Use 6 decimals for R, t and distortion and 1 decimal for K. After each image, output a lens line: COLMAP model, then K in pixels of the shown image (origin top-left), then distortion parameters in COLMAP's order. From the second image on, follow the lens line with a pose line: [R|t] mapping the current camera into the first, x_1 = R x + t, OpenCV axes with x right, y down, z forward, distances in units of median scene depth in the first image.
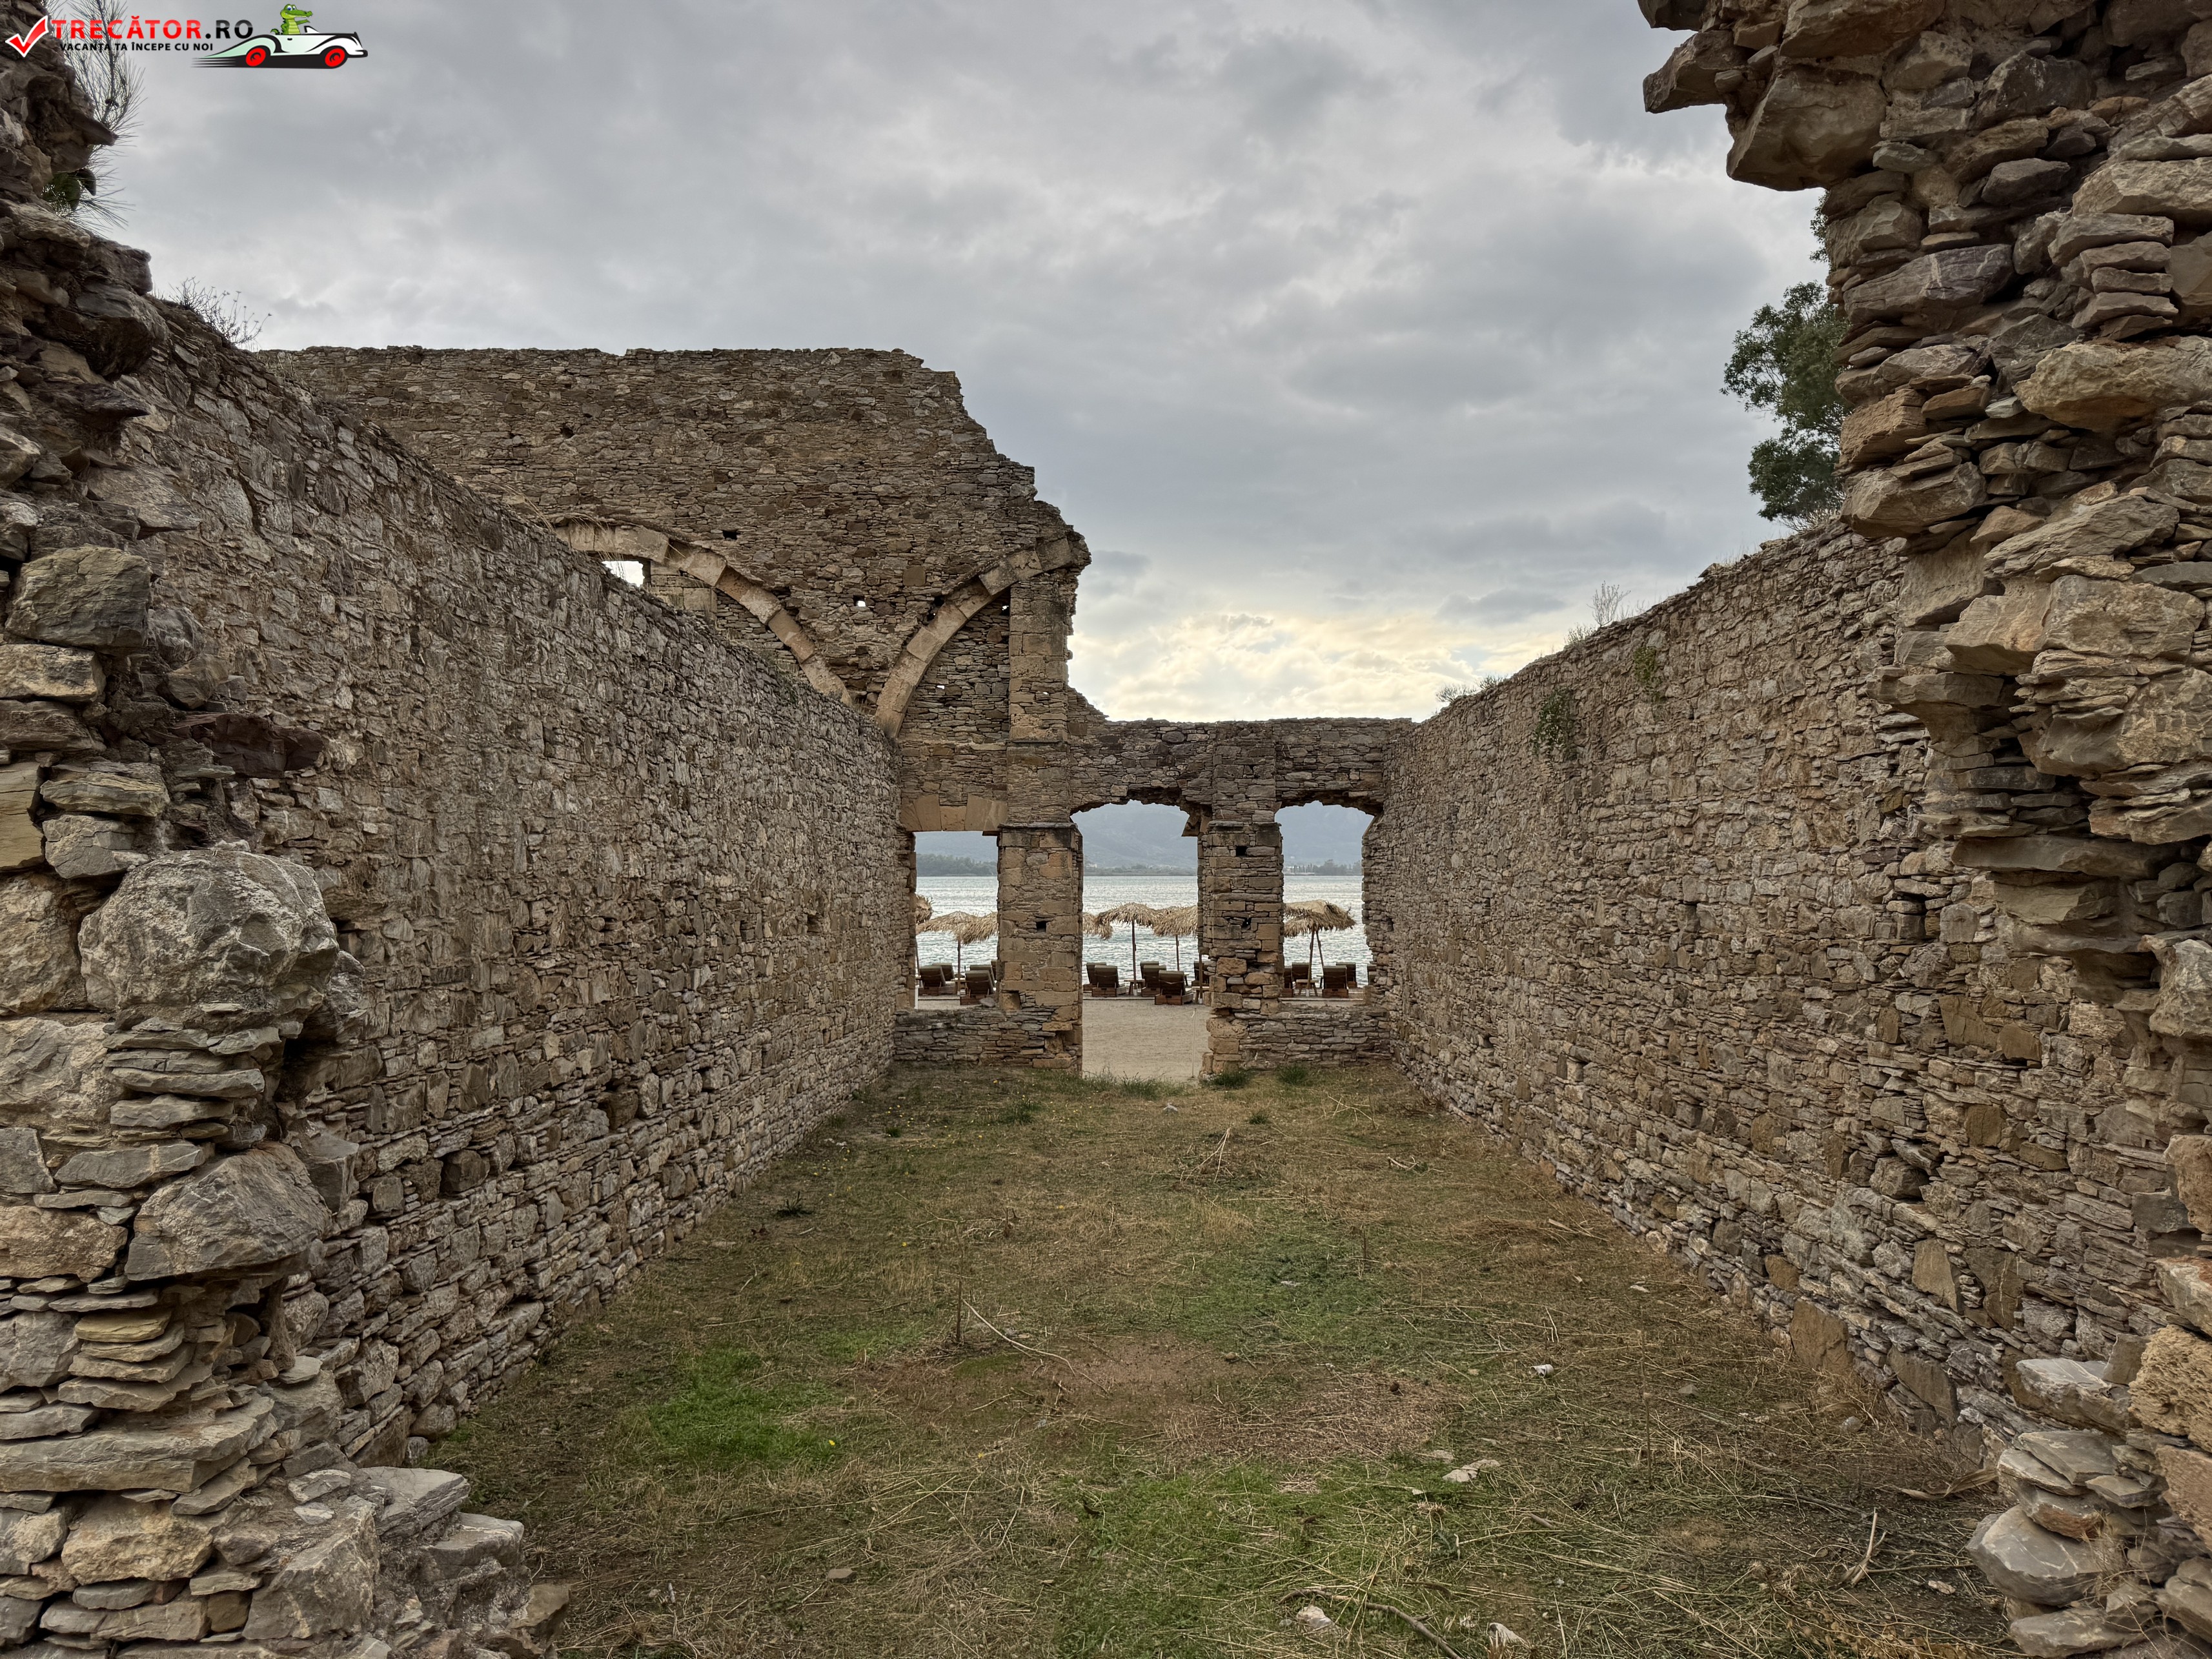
lens RADIAL K [[1535.0, 0, 1107.1], [0, 1535.0, 837.9], [0, 0, 1]] dist [-0.004372, -0.003570]
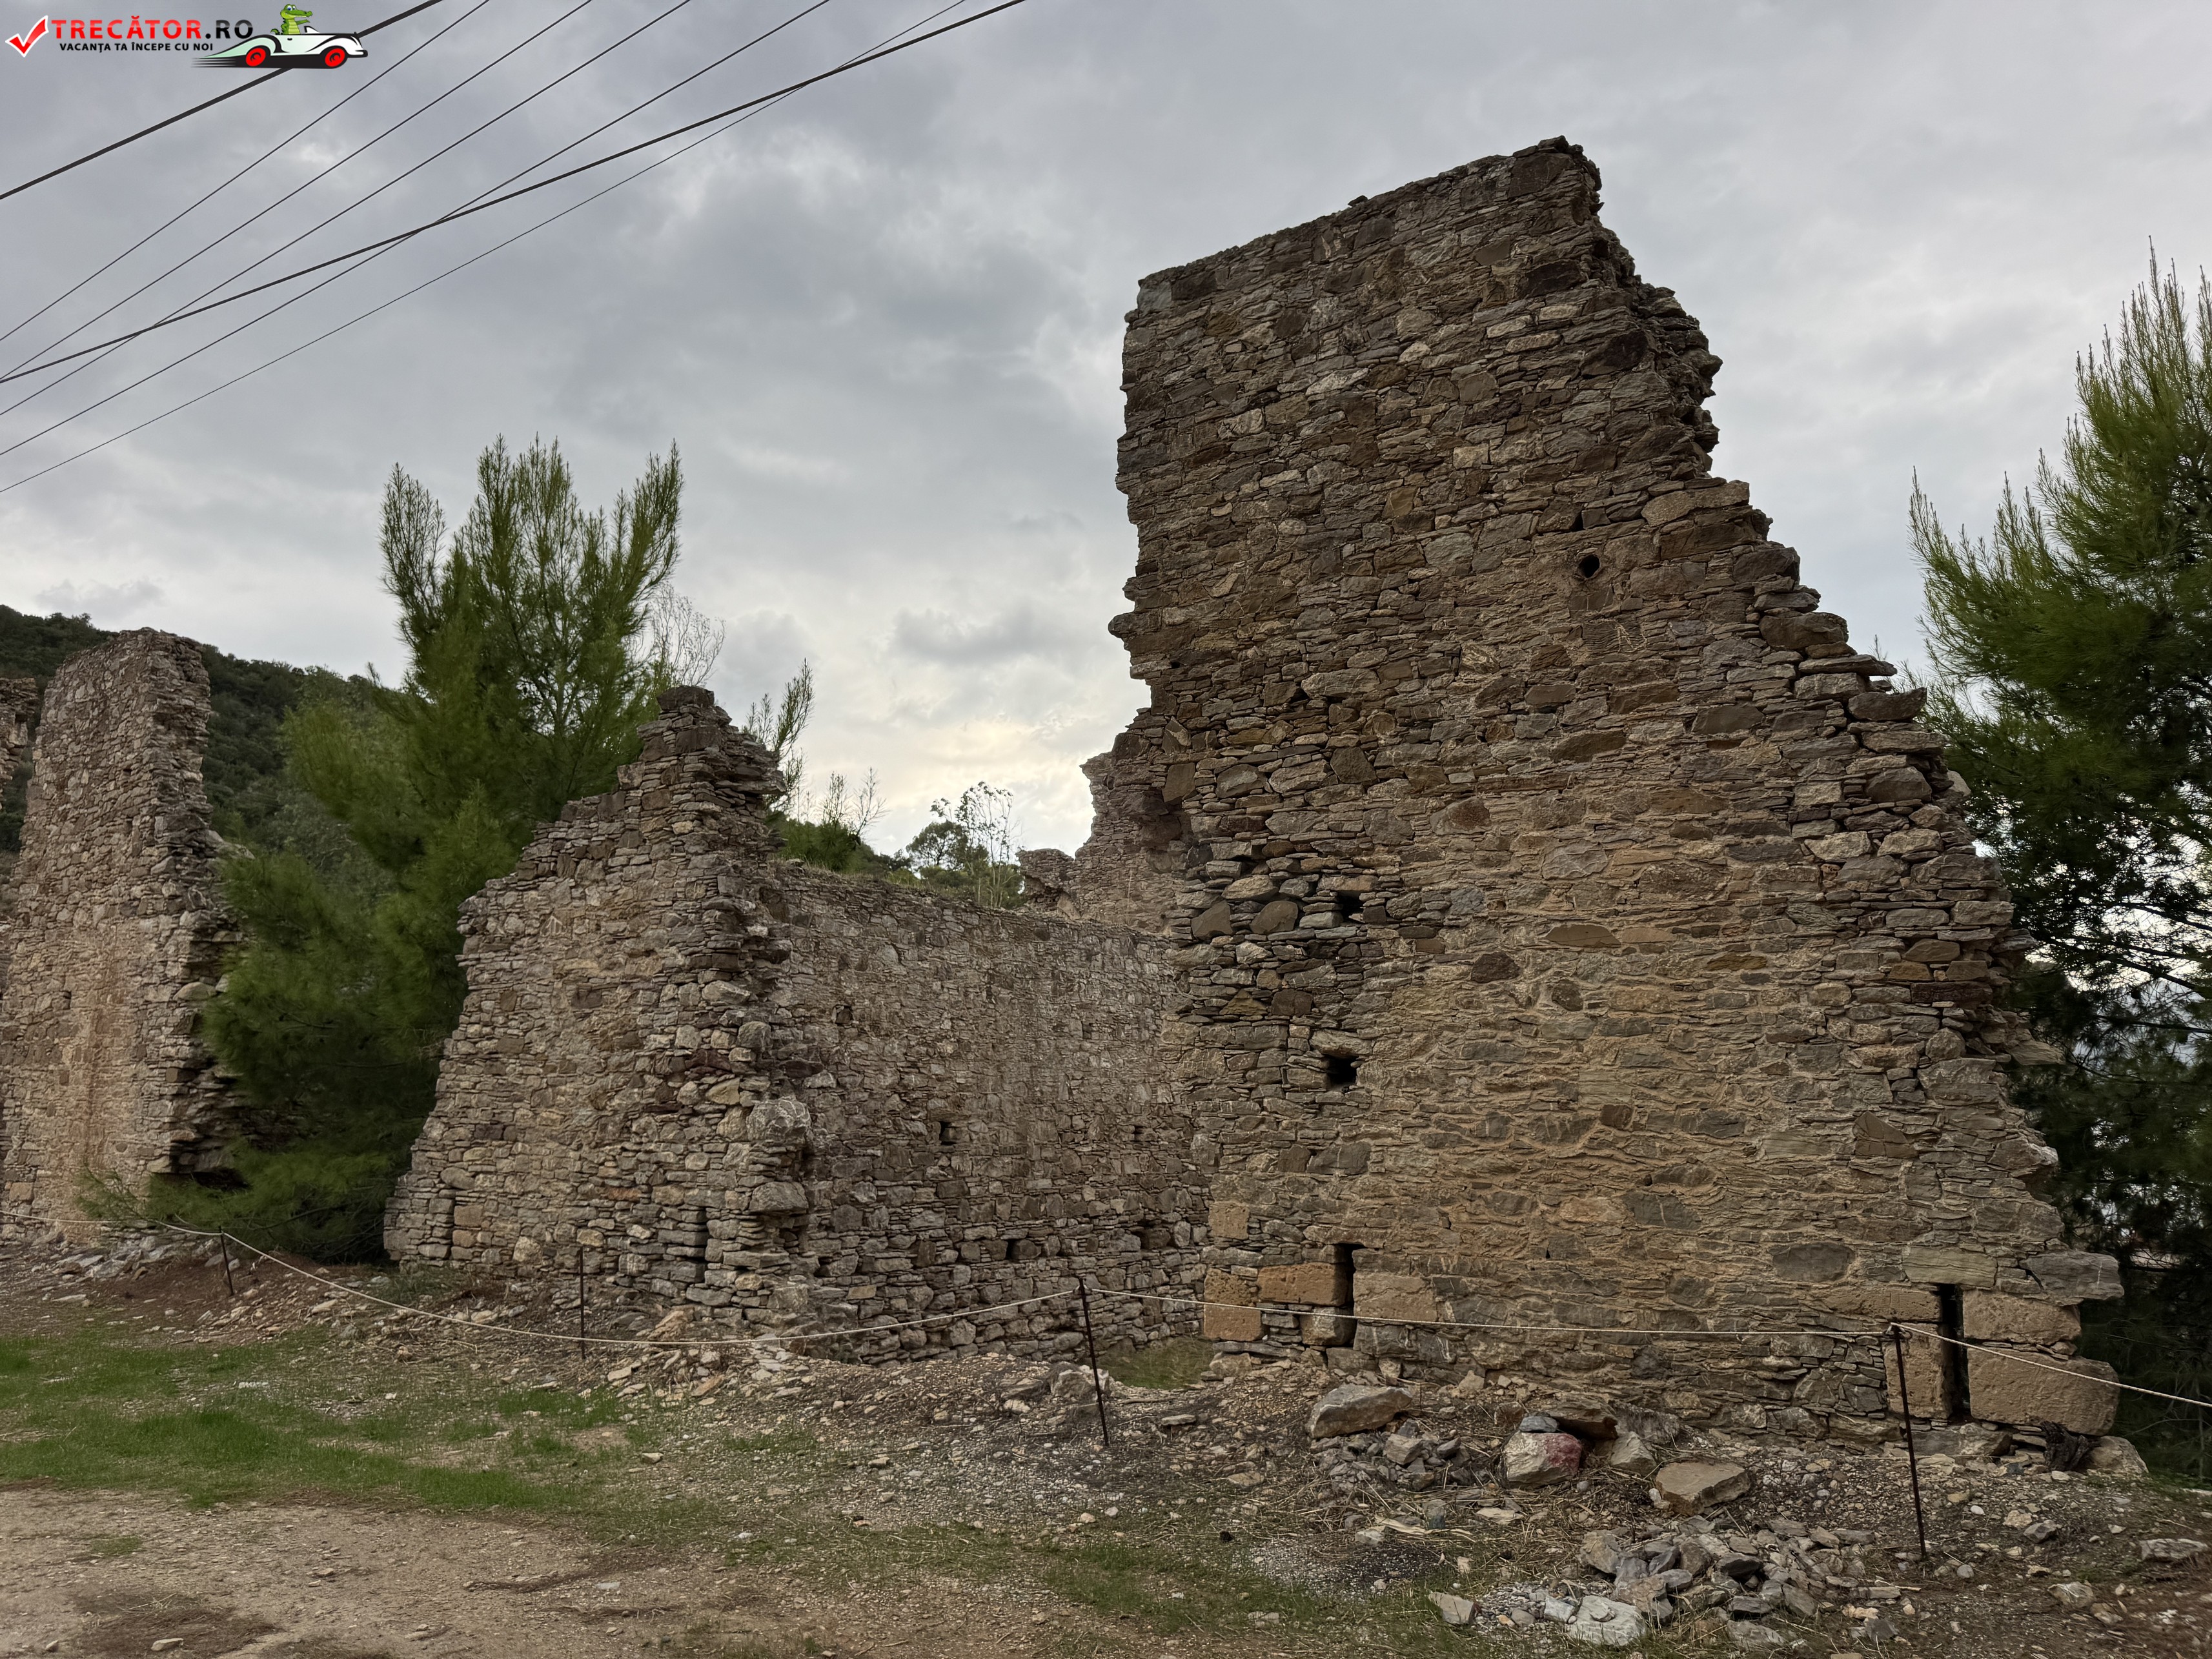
lens RADIAL K [[1544.4, 0, 1101.3], [0, 1544.4, 827.0], [0, 0, 1]] dist [0.080027, -0.115672]
pose [[0.807073, -0.088607, -0.583766, 0.983601], [0.003200, 0.989318, -0.145739, -0.040428], [0.590443, 0.115754, 0.798735, -0.696782]]
